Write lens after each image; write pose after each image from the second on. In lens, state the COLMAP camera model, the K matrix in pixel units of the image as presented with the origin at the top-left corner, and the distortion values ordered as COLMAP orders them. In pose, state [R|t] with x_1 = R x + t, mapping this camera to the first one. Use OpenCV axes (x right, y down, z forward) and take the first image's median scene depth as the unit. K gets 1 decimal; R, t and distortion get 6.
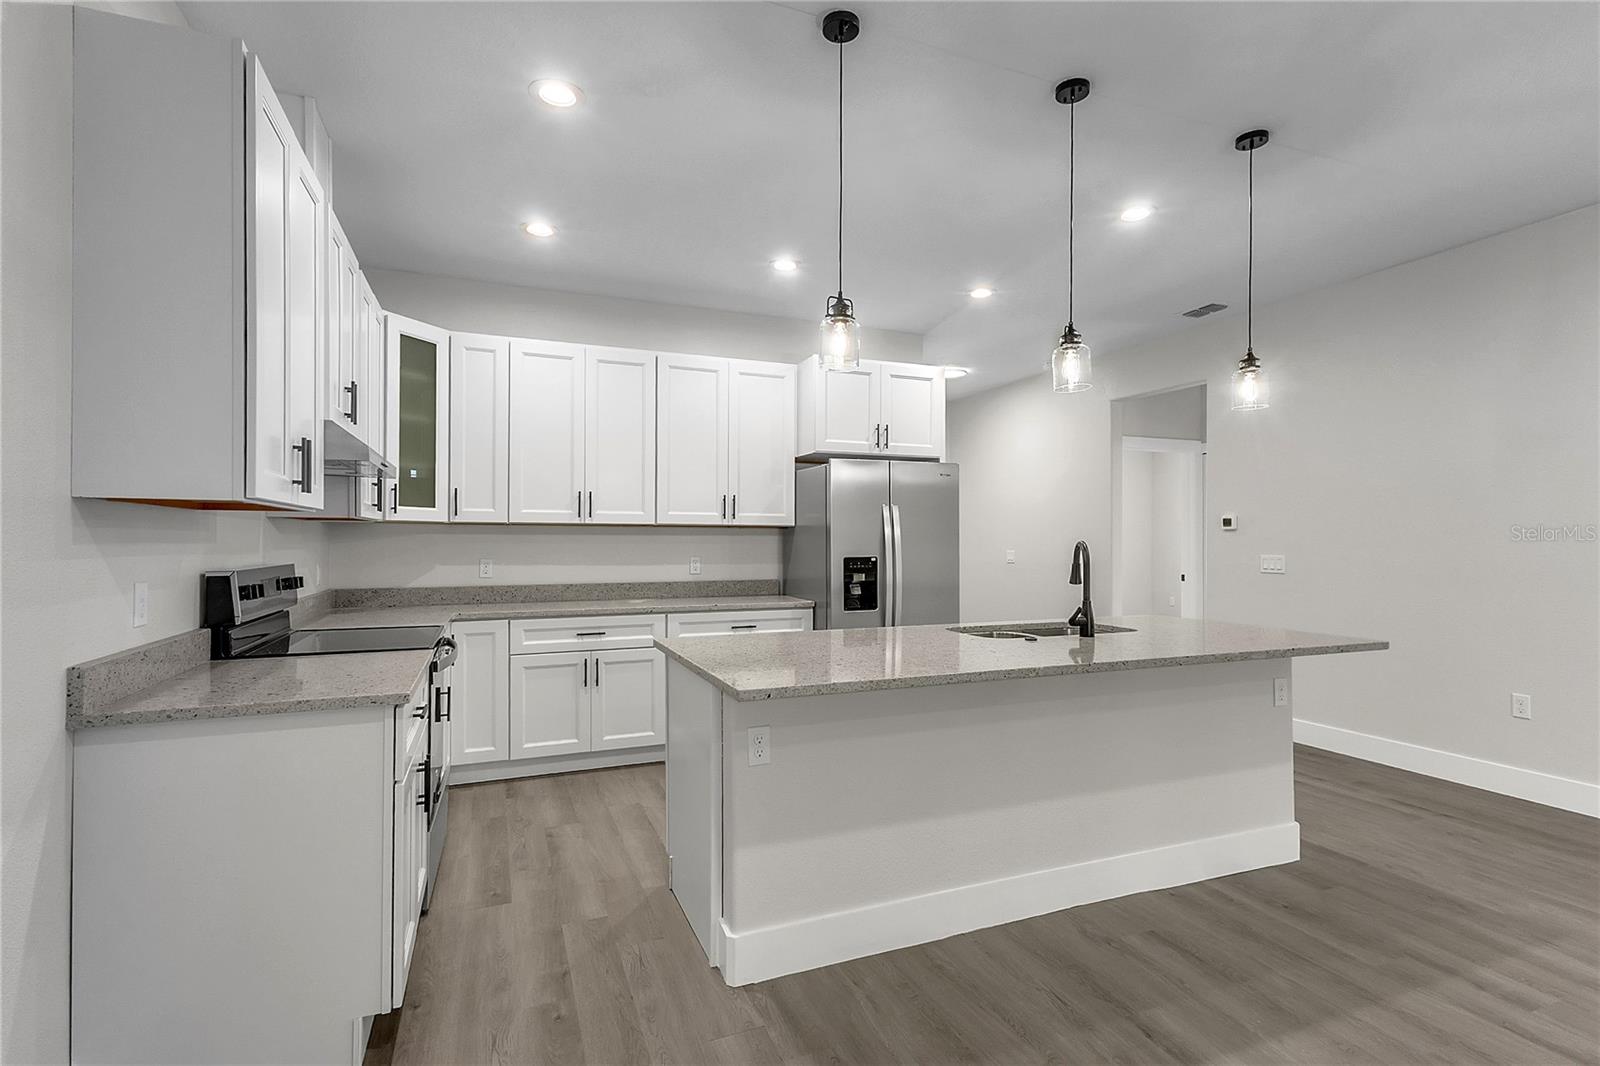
lens RADIAL K [[761.6, 0, 800.3], [0, 761.6, 536.0], [0, 0, 1]] dist [0.015509, -0.000309]
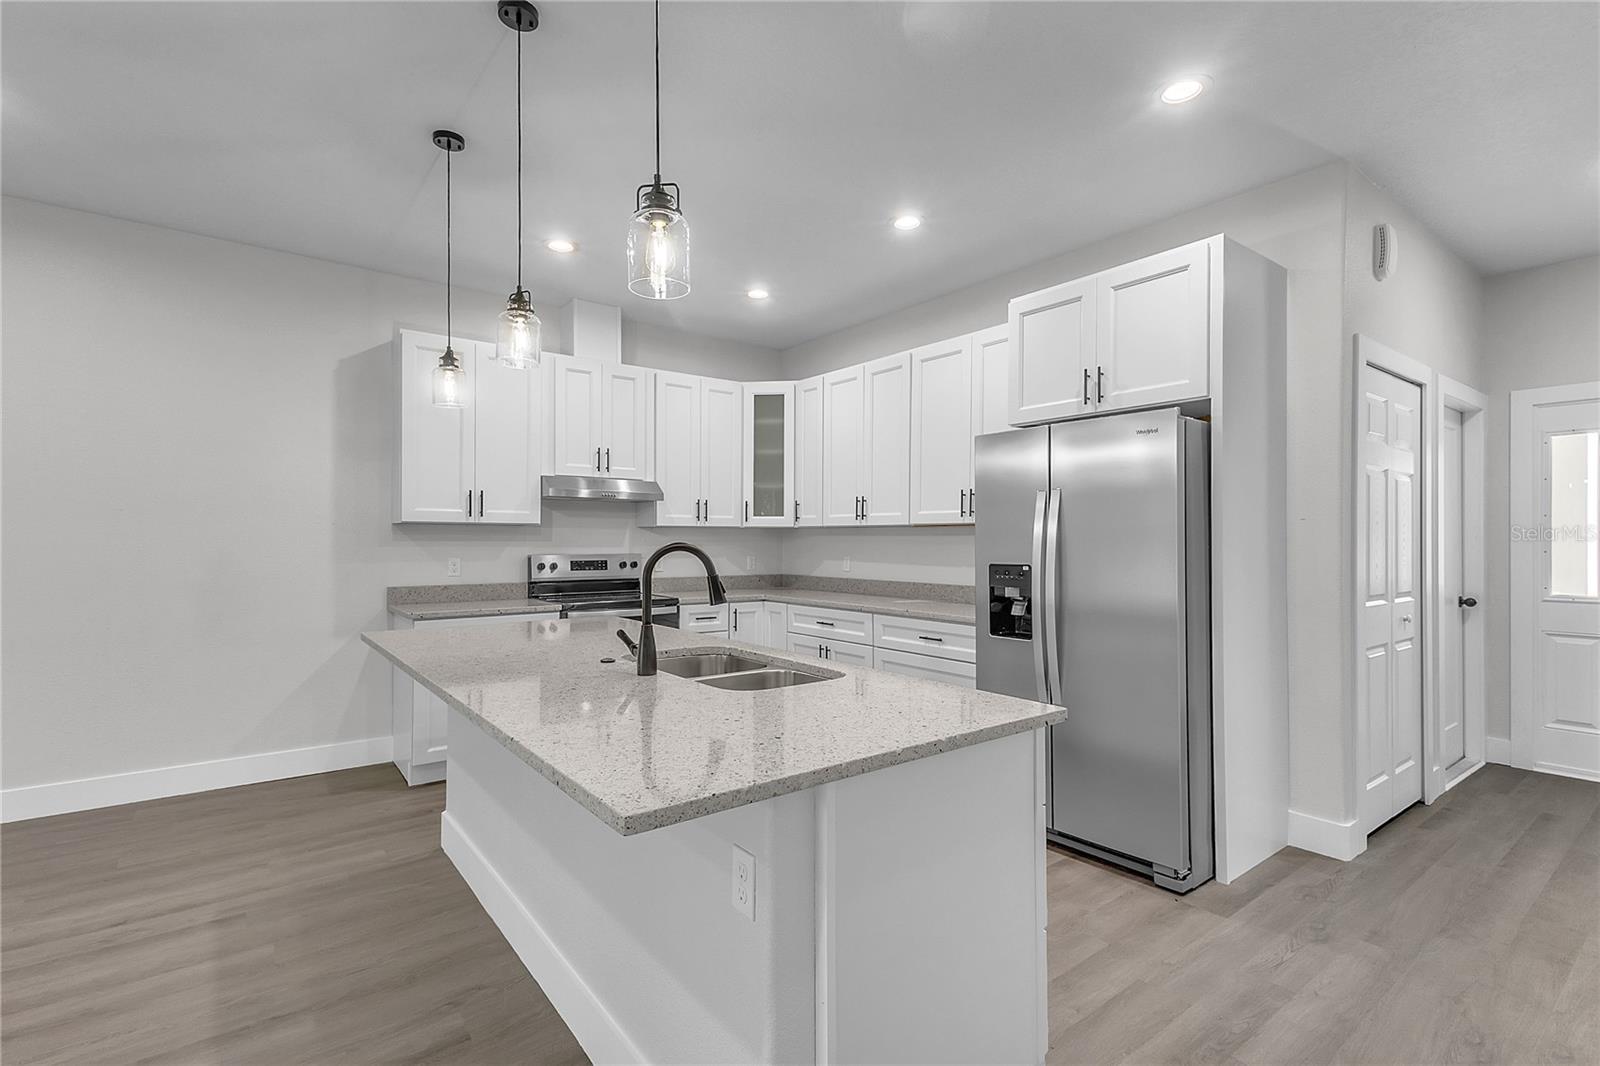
lens RADIAL K [[742.5, 0, 800.0], [0, 742.5, 533.0], [0, 0, 1]] dist [0.021074, -0.001022]
pose [[0.268632, -0.008278, -0.963207, 0.738540], [0.002727, 0.999966, -0.007834, 0.002644], [0.963239, -0.000522, 0.268646, 0.637560]]
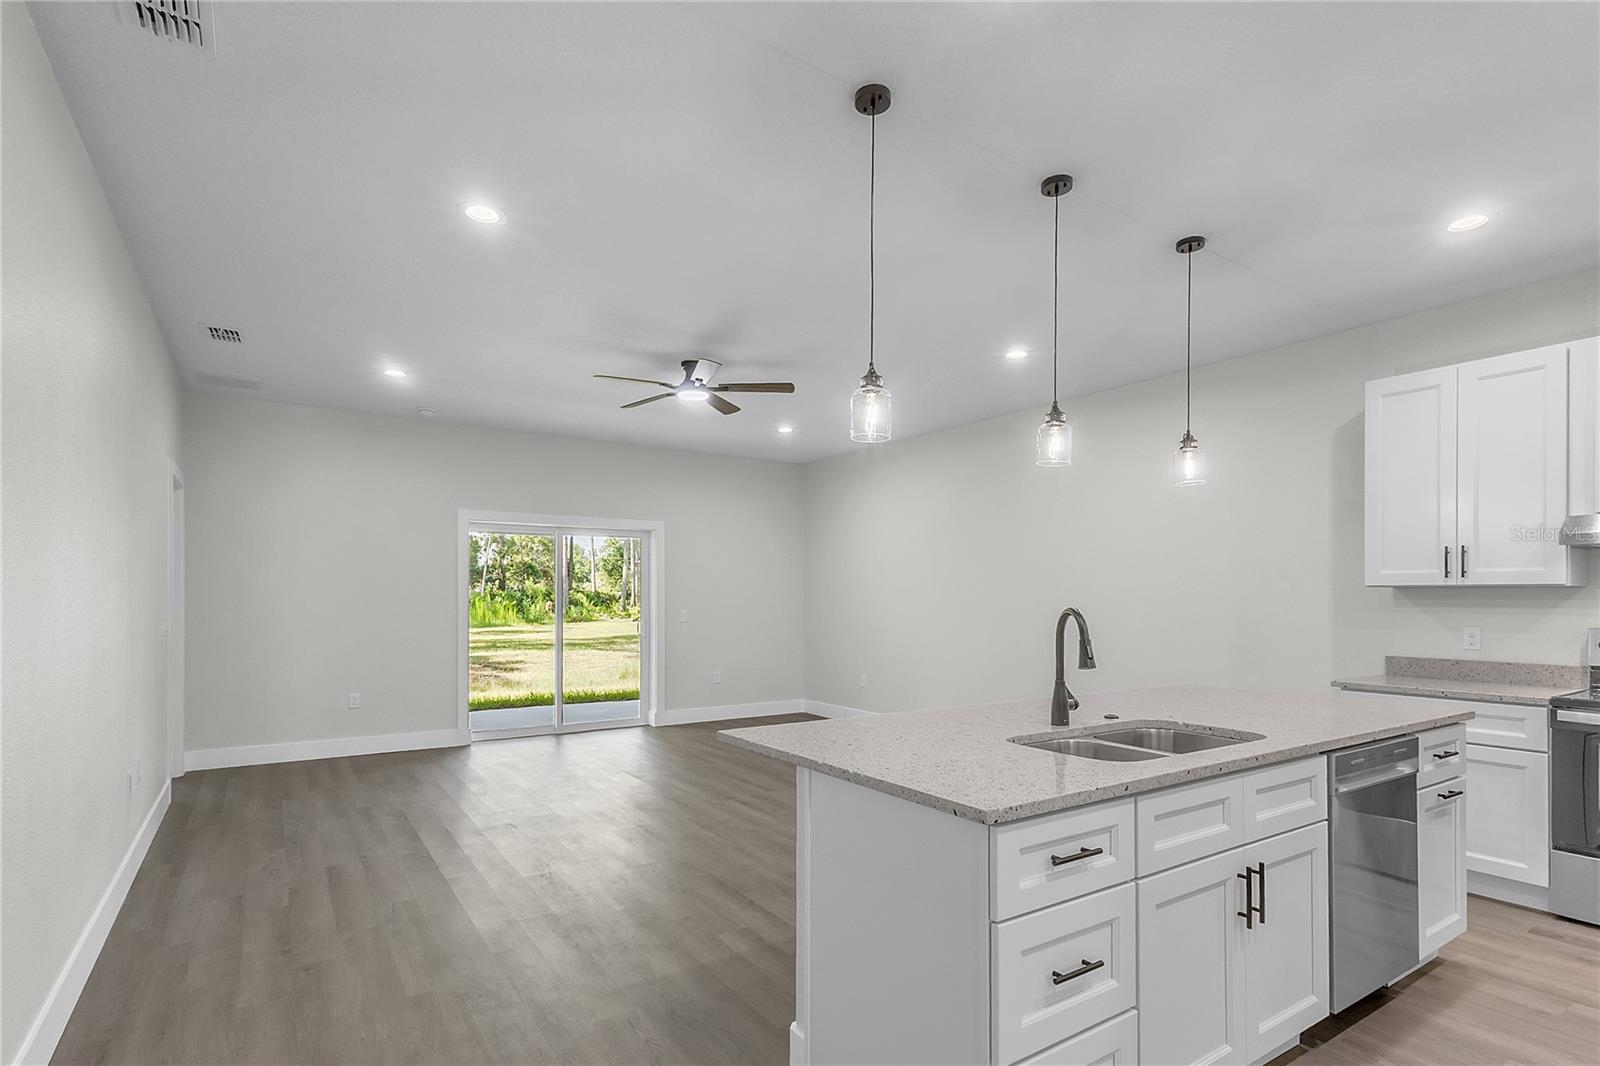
lens RADIAL K [[787.0, 0, 797.9], [0, 787.0, 591.5], [0, 0, 1]] dist [0.021024, -0.001221]
pose [[-0.978919, -0.005581, -0.204171, 0.553367], [-0.002722, 0.999894, -0.014282, 0.001592], [0.204229, -0.013425, -0.978831, 1.188972]]
